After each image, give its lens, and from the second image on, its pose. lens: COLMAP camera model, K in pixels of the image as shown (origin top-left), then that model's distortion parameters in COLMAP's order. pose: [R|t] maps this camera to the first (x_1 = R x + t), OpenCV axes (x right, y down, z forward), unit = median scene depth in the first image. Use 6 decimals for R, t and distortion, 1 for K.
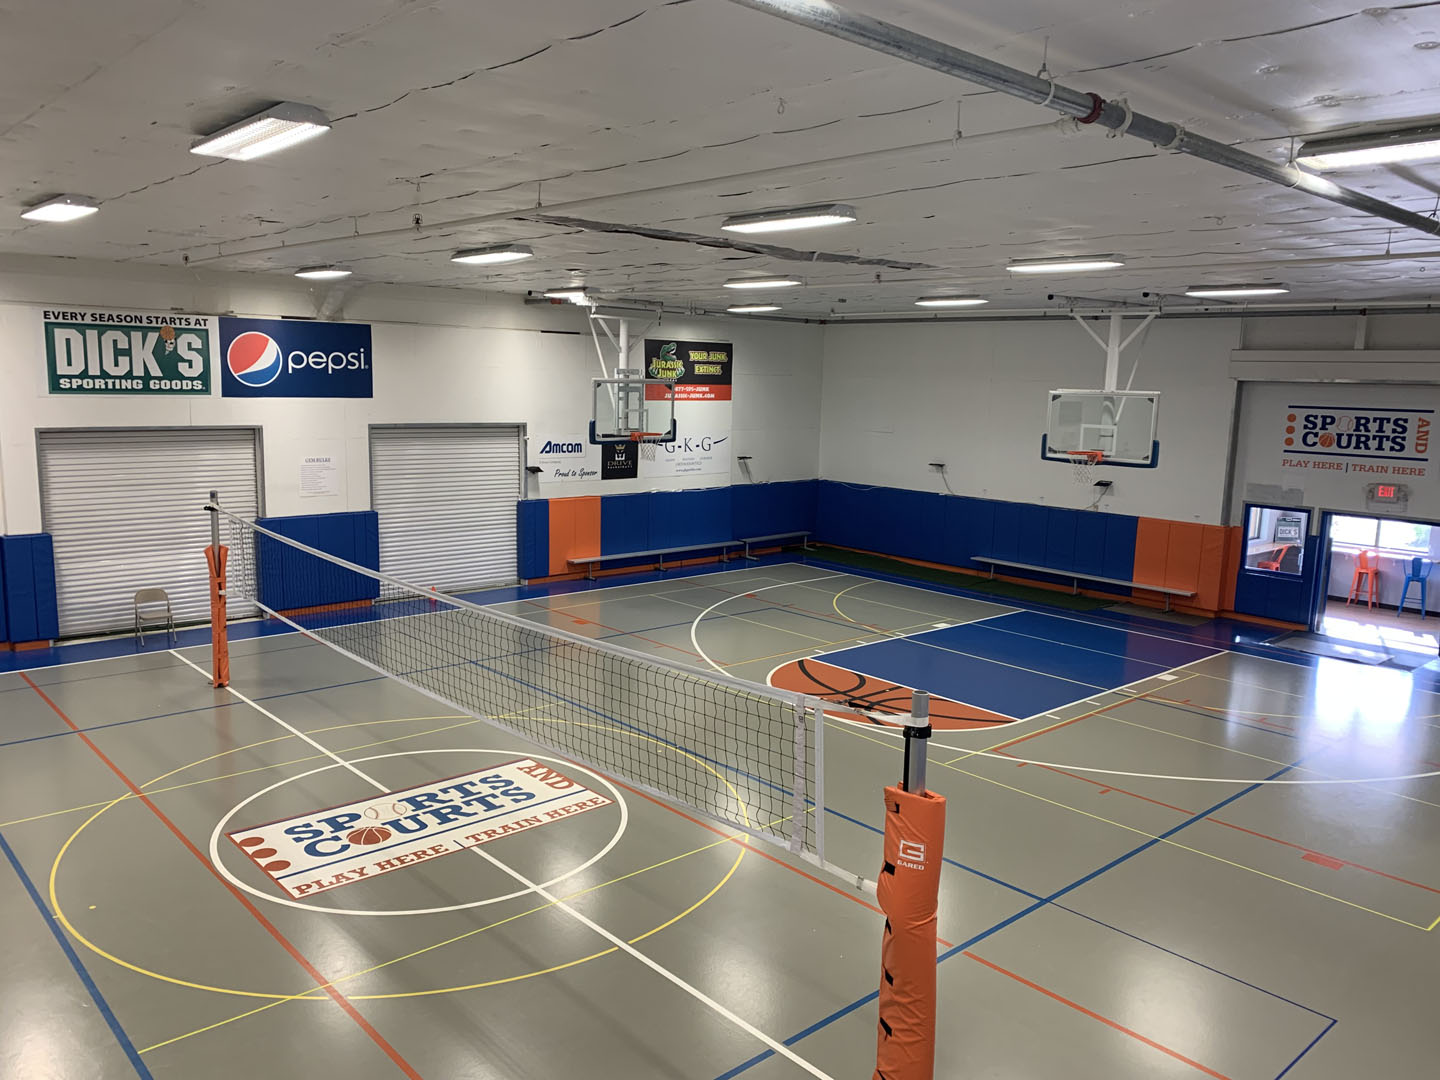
lens RADIAL K [[1074.4, 0, 726.4], [0, 1074.4, 560.6], [0, 0, 1]] dist [0.052921, -0.121978]
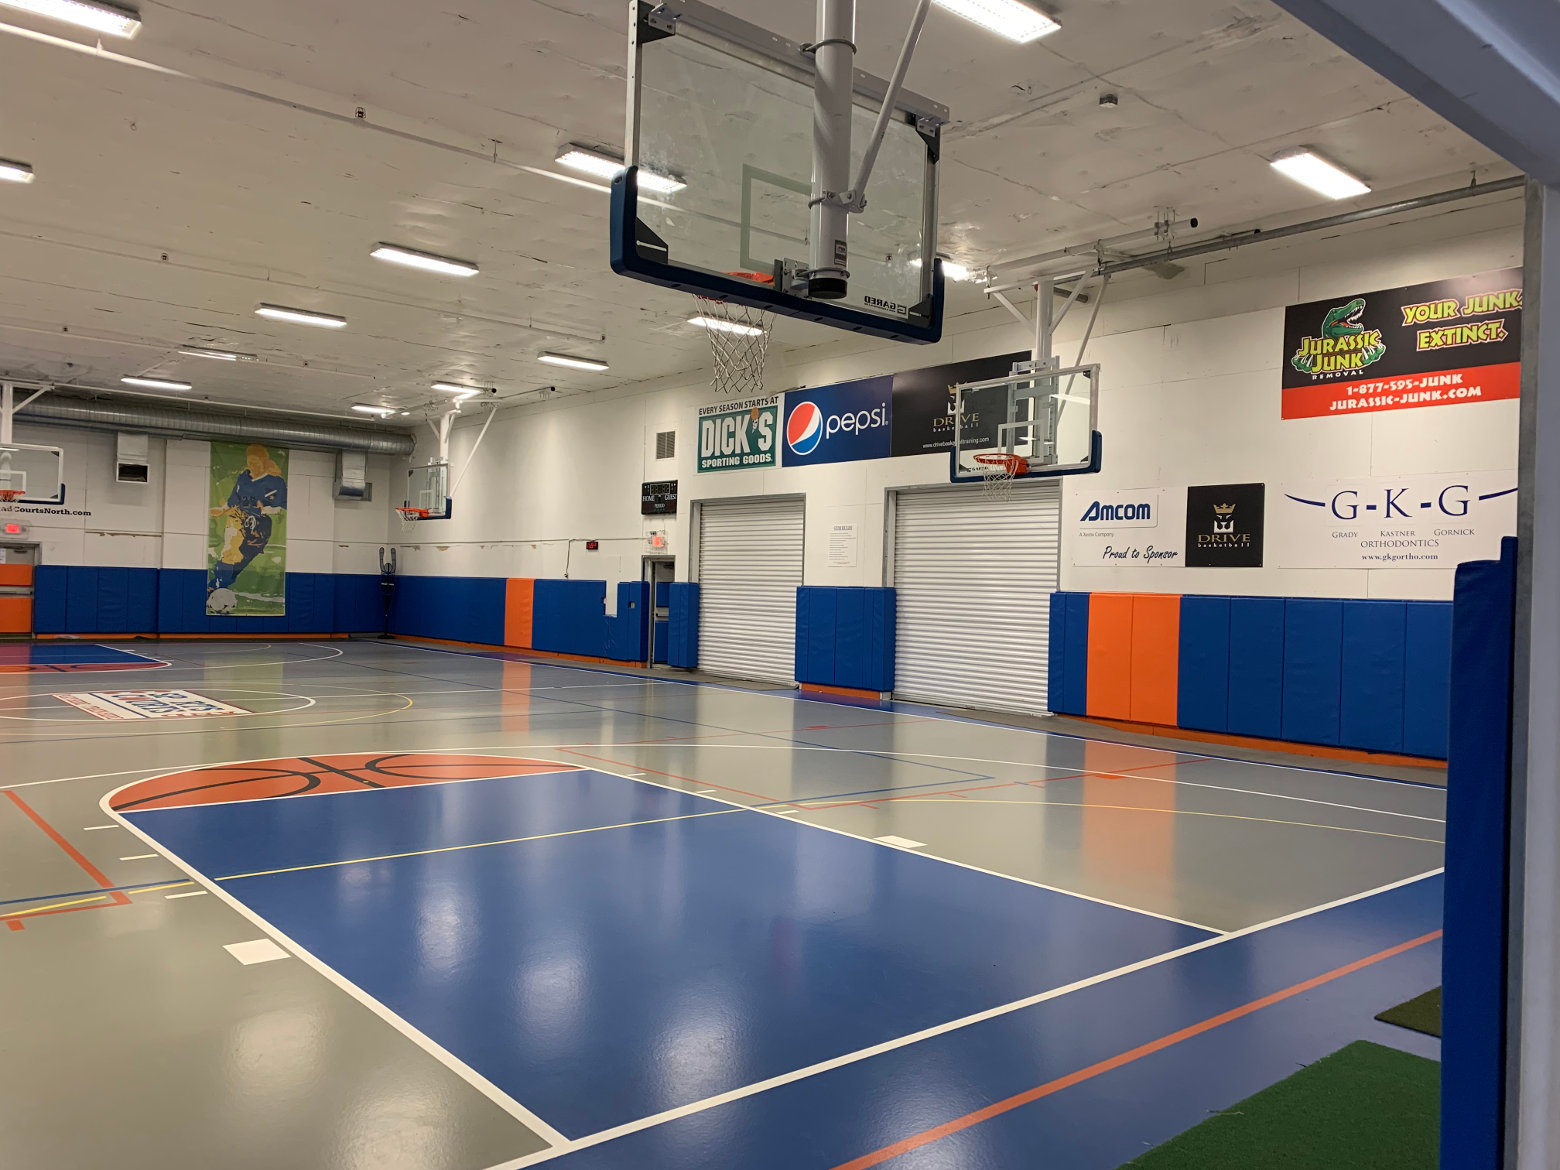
lens RADIAL K [[1197.3, 0, 775.2], [0, 1197.3, 583.5], [0, 0, 1]] dist [0.043643, -0.059138]
pose [[-0.049043, -0.034123, -0.998214, 0.729734], [-0.197215, 0.980071, -0.023813, -0.011176], [0.979133, 0.195694, -0.054796, 1.127306]]
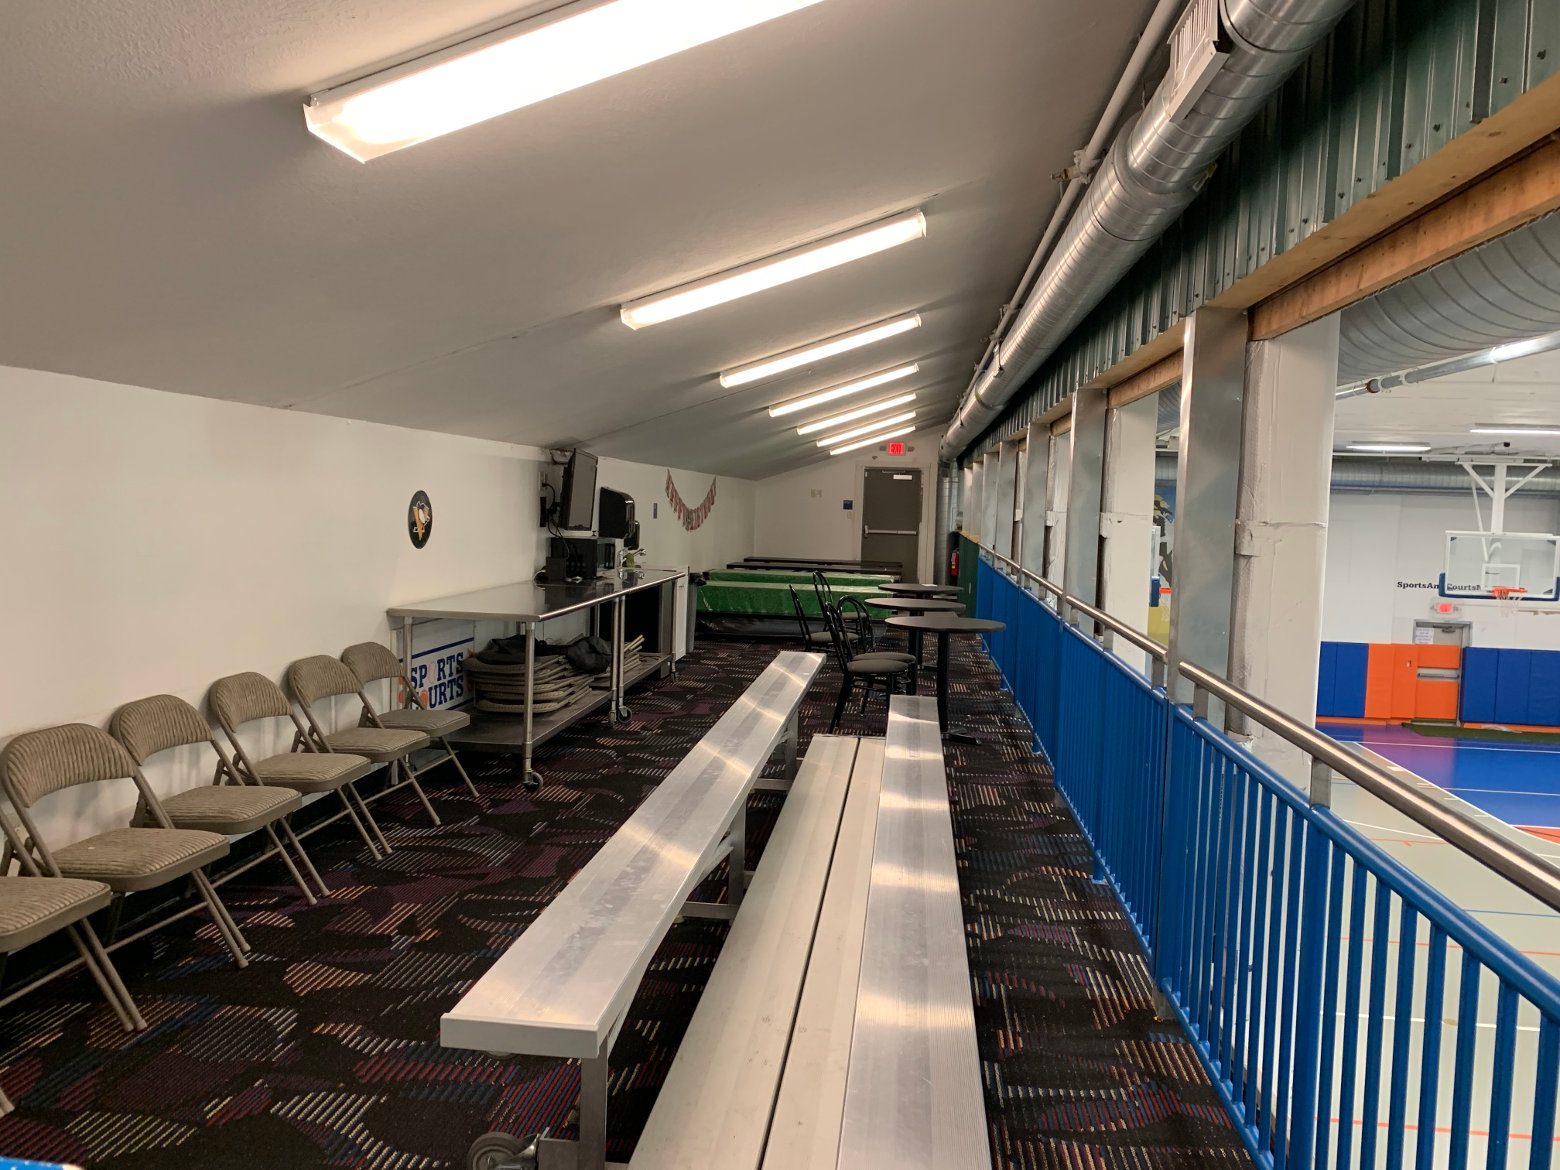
lens RADIAL K [[1197.3, 0, 775.2], [0, 1197.3, 583.5], [0, 0, 1]] dist [0.043643, -0.059138]
pose [[-0.758964, -0.007760, -0.651086, 0.765690], [-0.160028, 0.971483, 0.174964, -0.080283], [0.631161, 0.236984, -0.738562, 0.574315]]
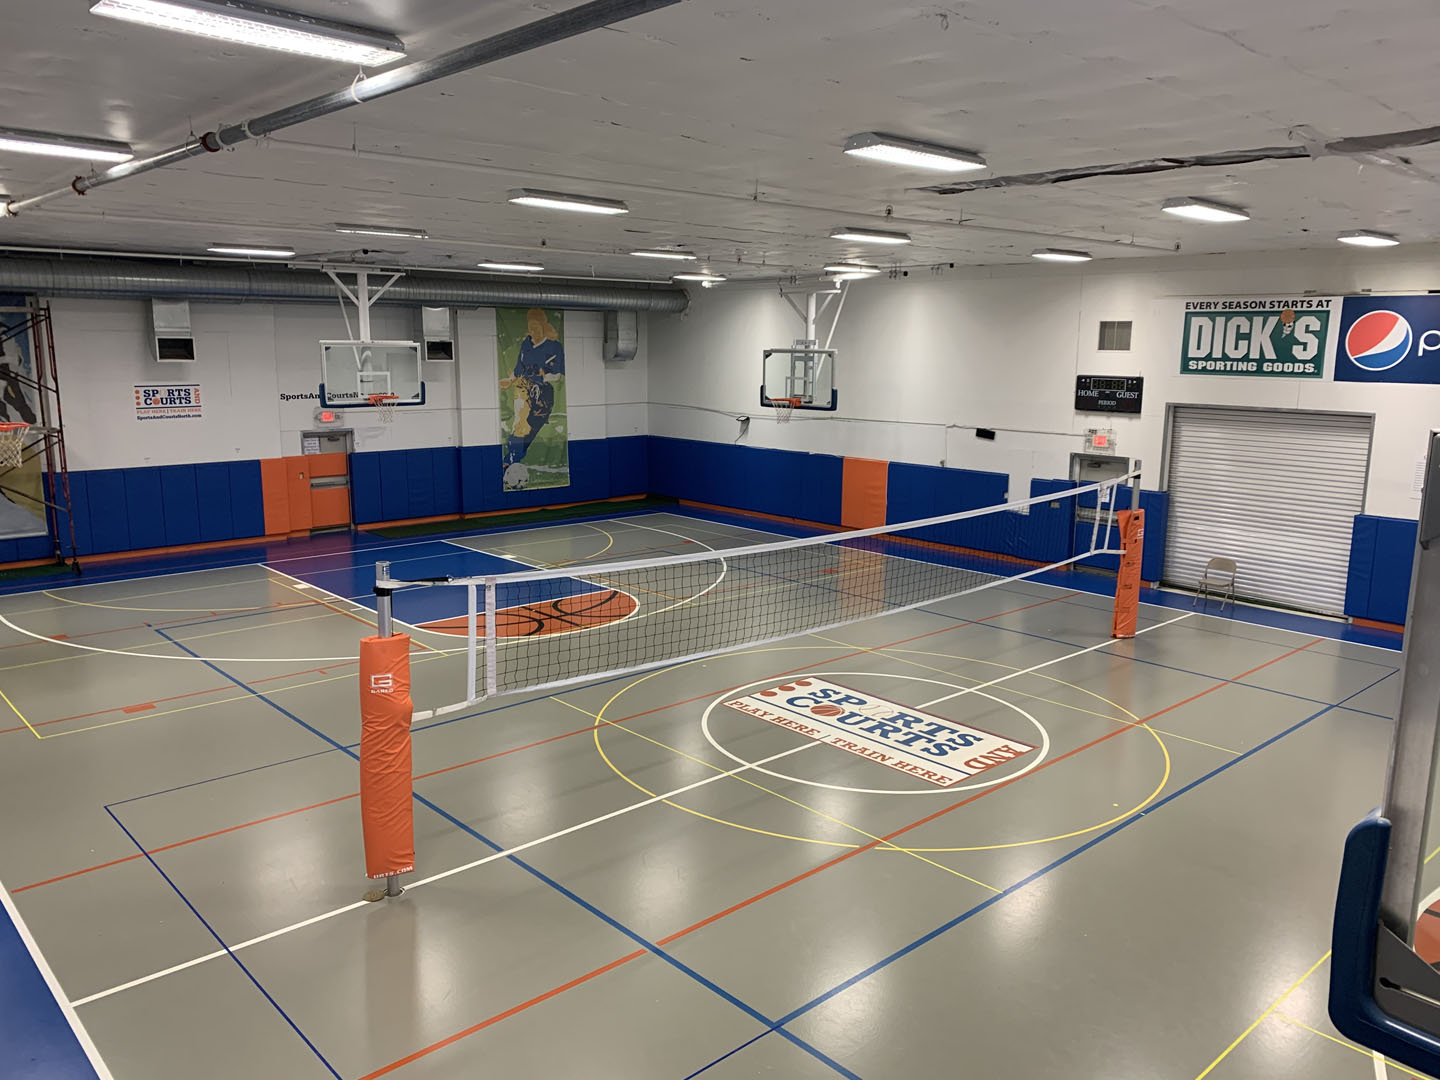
lens RADIAL K [[1105.2, 0, 715.5], [0, 1105.2, 538.6], [0, 0, 1]] dist [0.043643, -0.059138]
pose [[-0.017075, 0.149428, -0.988625, 0.563700], [-0.175980, 0.972885, 0.150088, -0.069853], [0.984246, 0.176541, 0.009685, 0.496643]]
